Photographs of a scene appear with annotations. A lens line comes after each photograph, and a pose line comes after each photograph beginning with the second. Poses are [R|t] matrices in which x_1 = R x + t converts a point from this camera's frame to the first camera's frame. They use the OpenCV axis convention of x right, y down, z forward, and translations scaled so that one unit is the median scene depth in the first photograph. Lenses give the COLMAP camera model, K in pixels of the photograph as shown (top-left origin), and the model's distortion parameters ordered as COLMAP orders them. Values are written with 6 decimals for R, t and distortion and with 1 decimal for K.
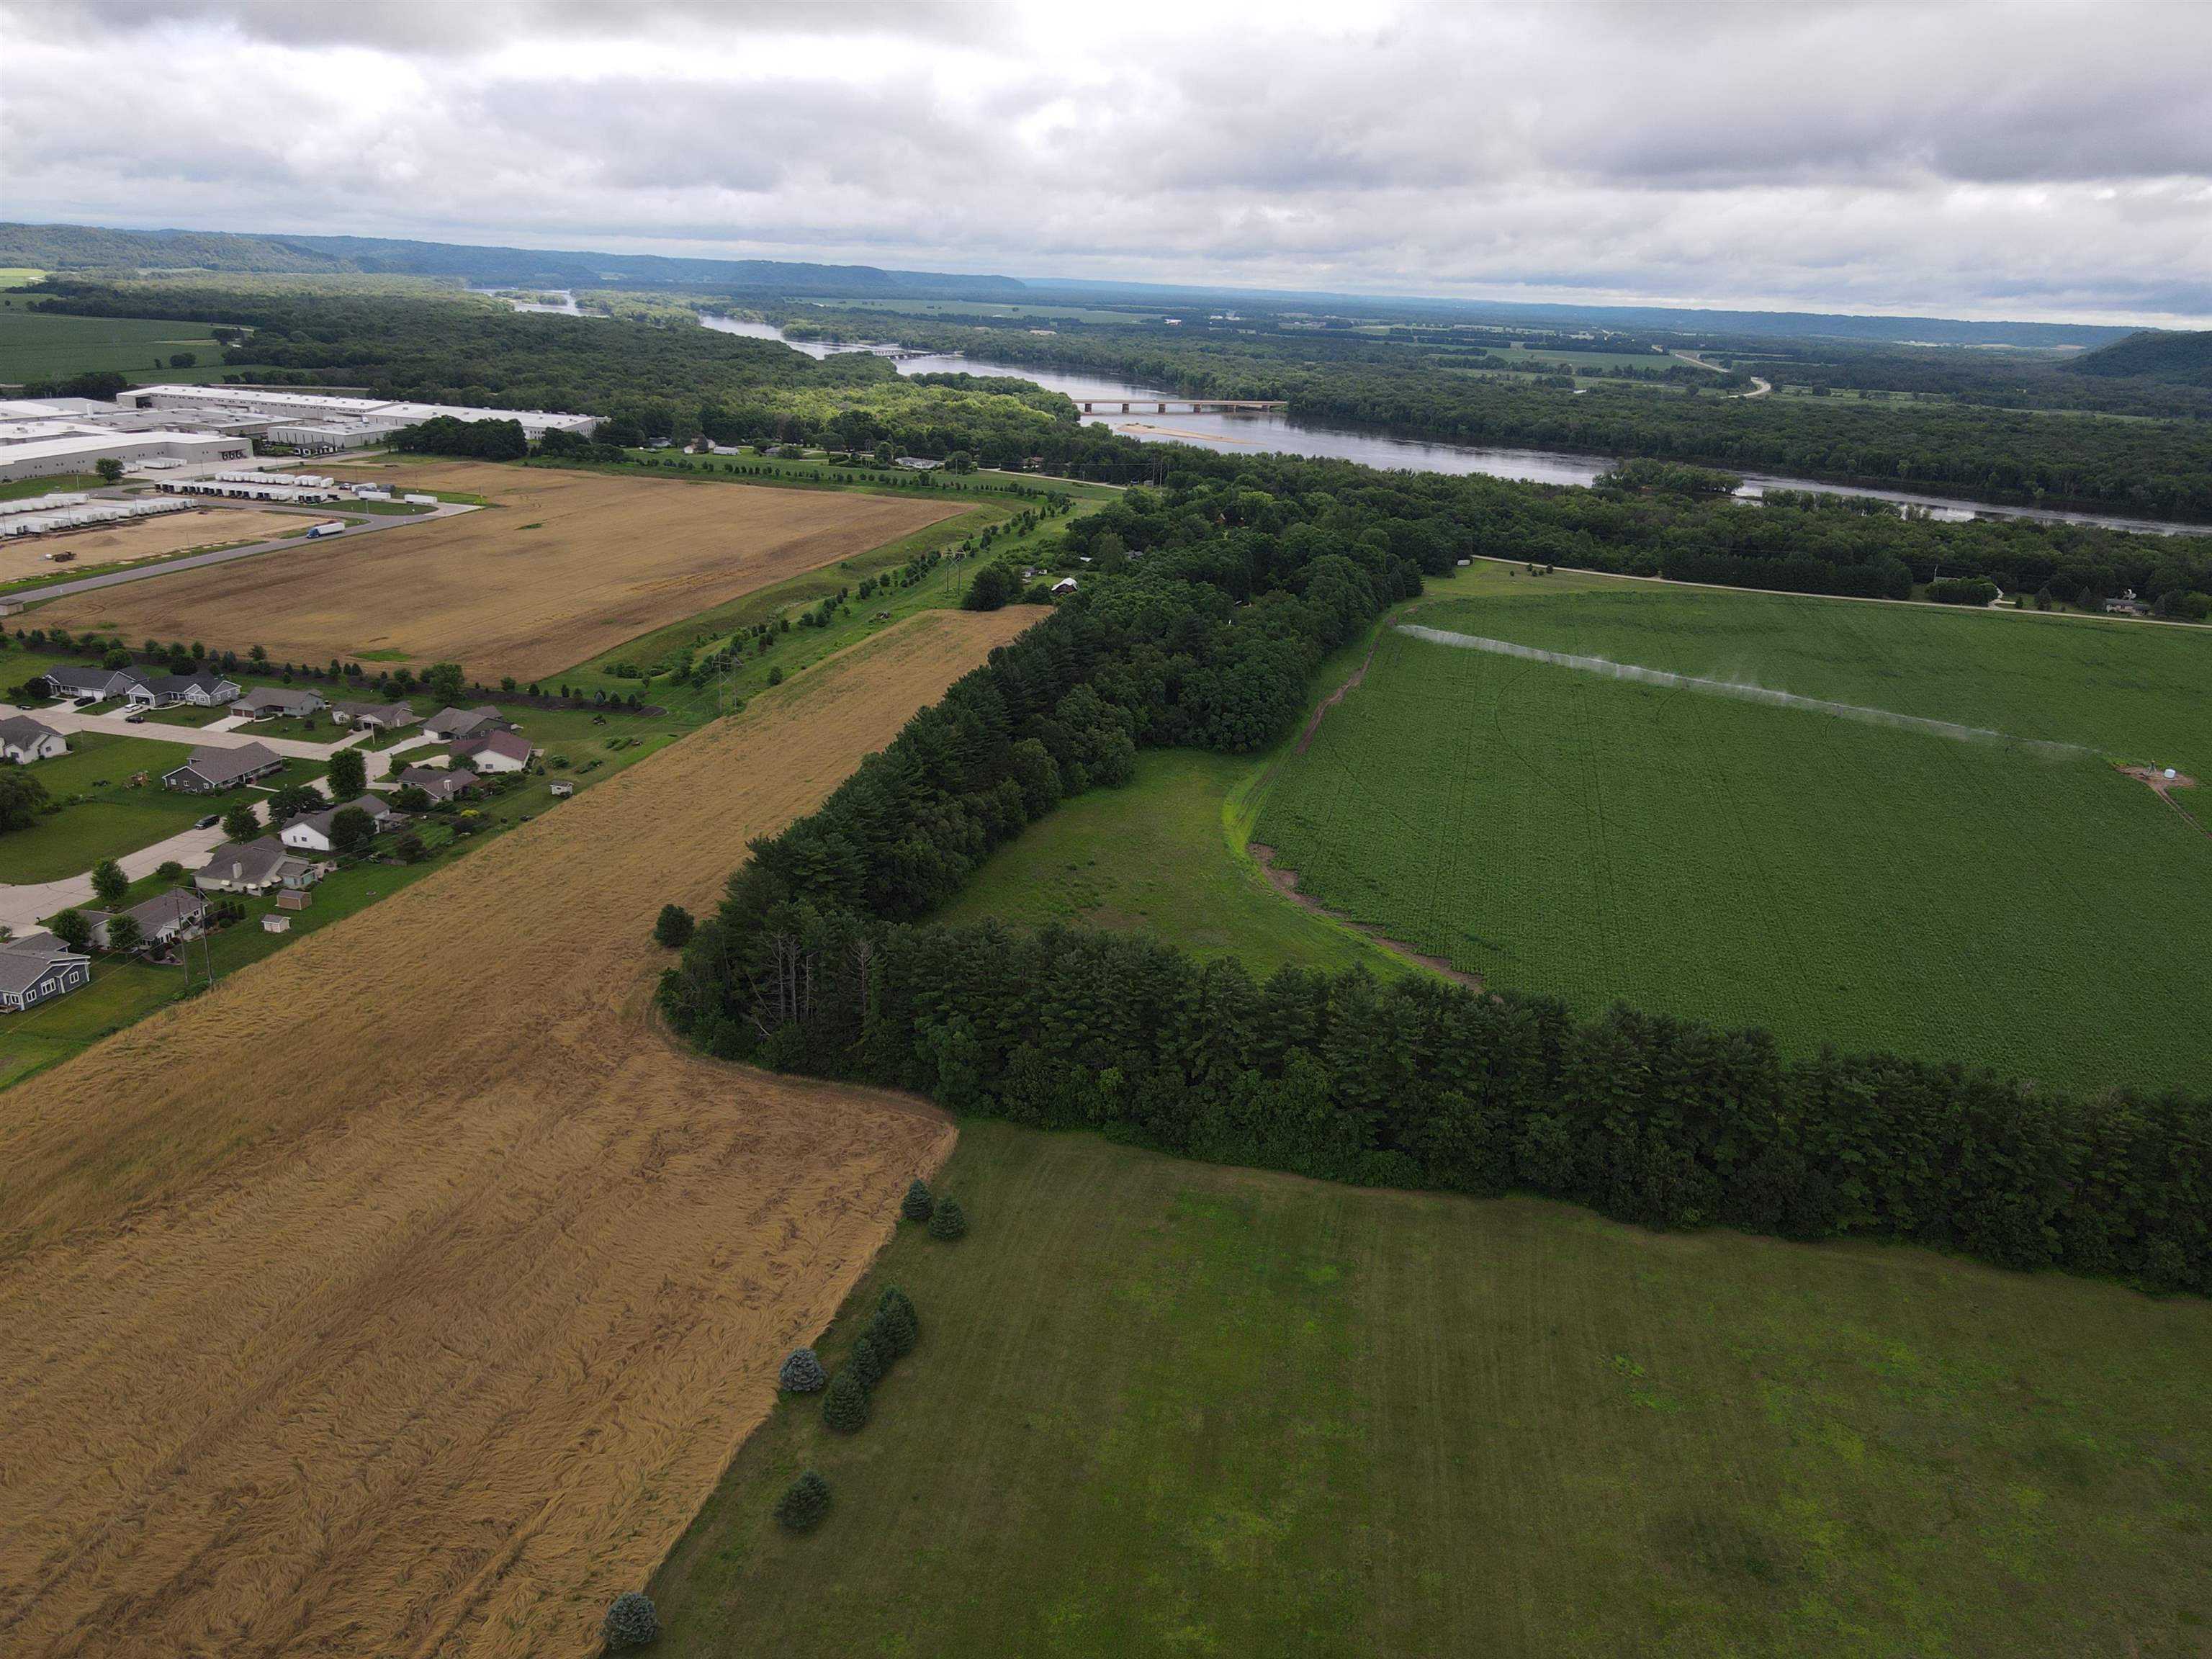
lens RADIAL K [[1643.3, 0, 1104.0], [0, 1643.3, 839.6], [0, 0, 1]] dist [-0.000745, 0.028444]
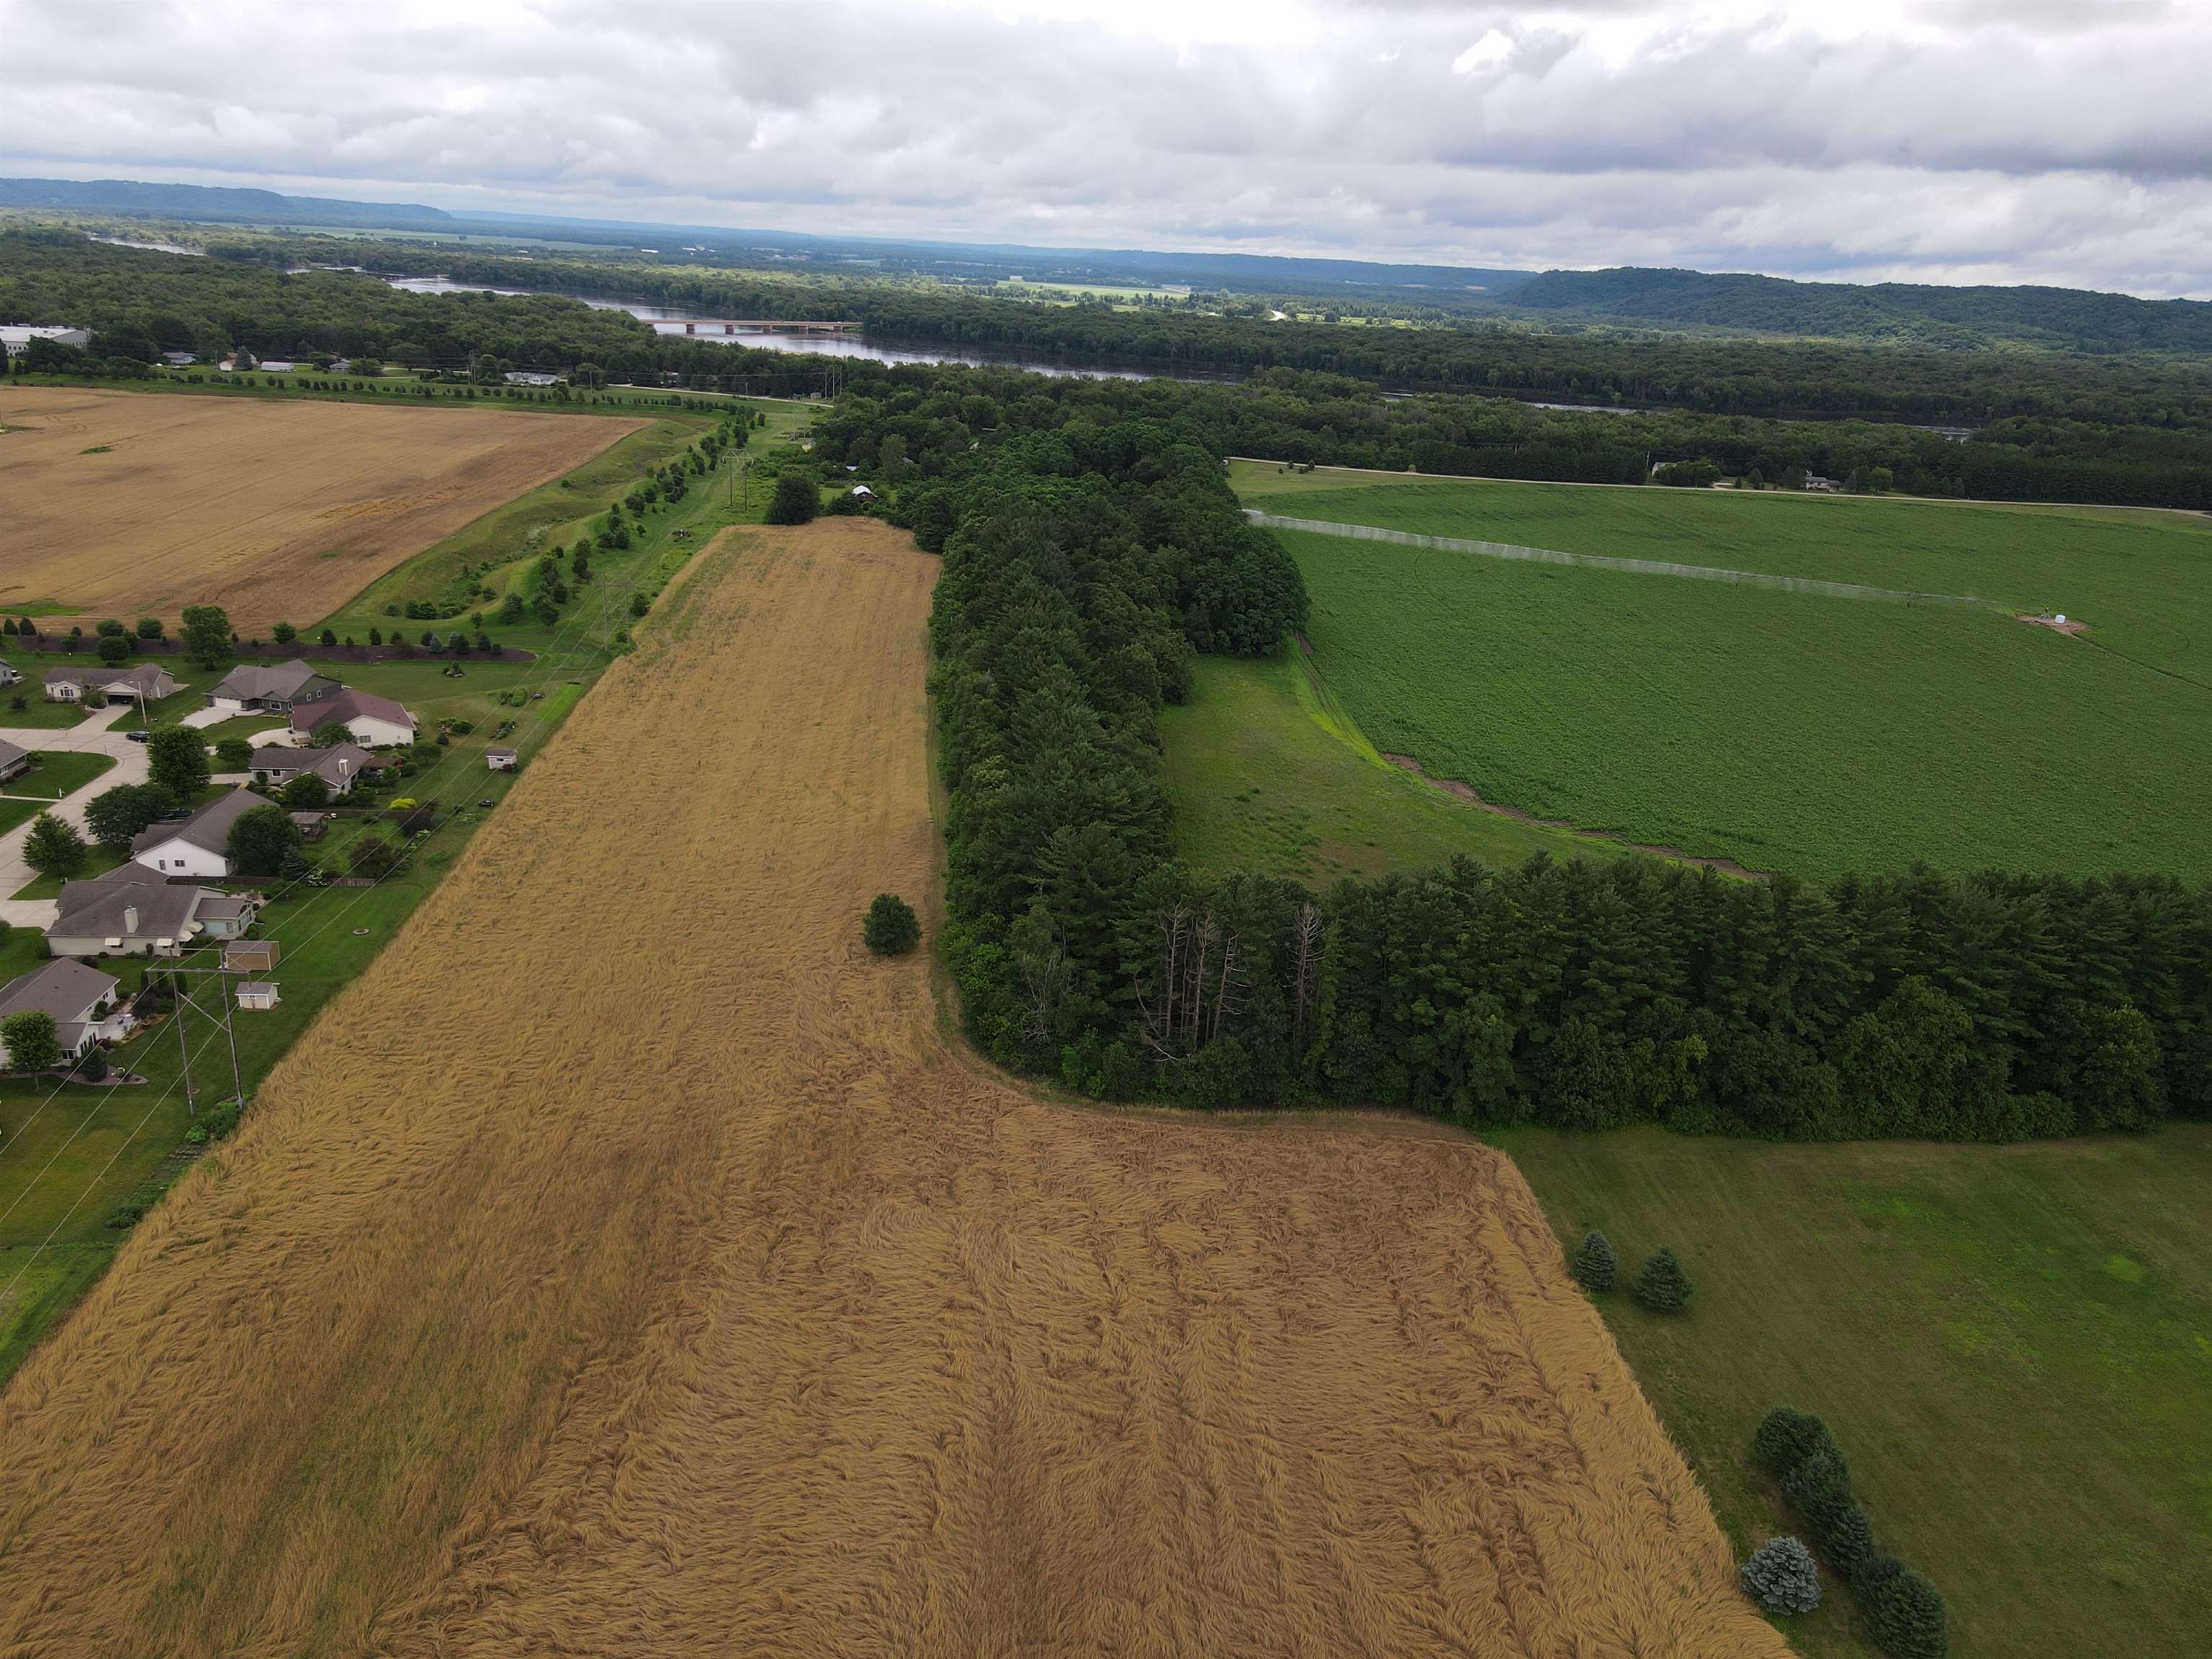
lens RADIAL K [[1643.3, 0, 1094.9], [0, 1643.3, 816.9], [0, 0, 1]] dist [-0.000745, 0.028444]
pose [[0.946942, -0.096391, 0.306611, -0.309608], [0.091332, 0.995343, 0.030839, -0.004990], [-0.308156, -0.001200, 0.951335, 0.248253]]
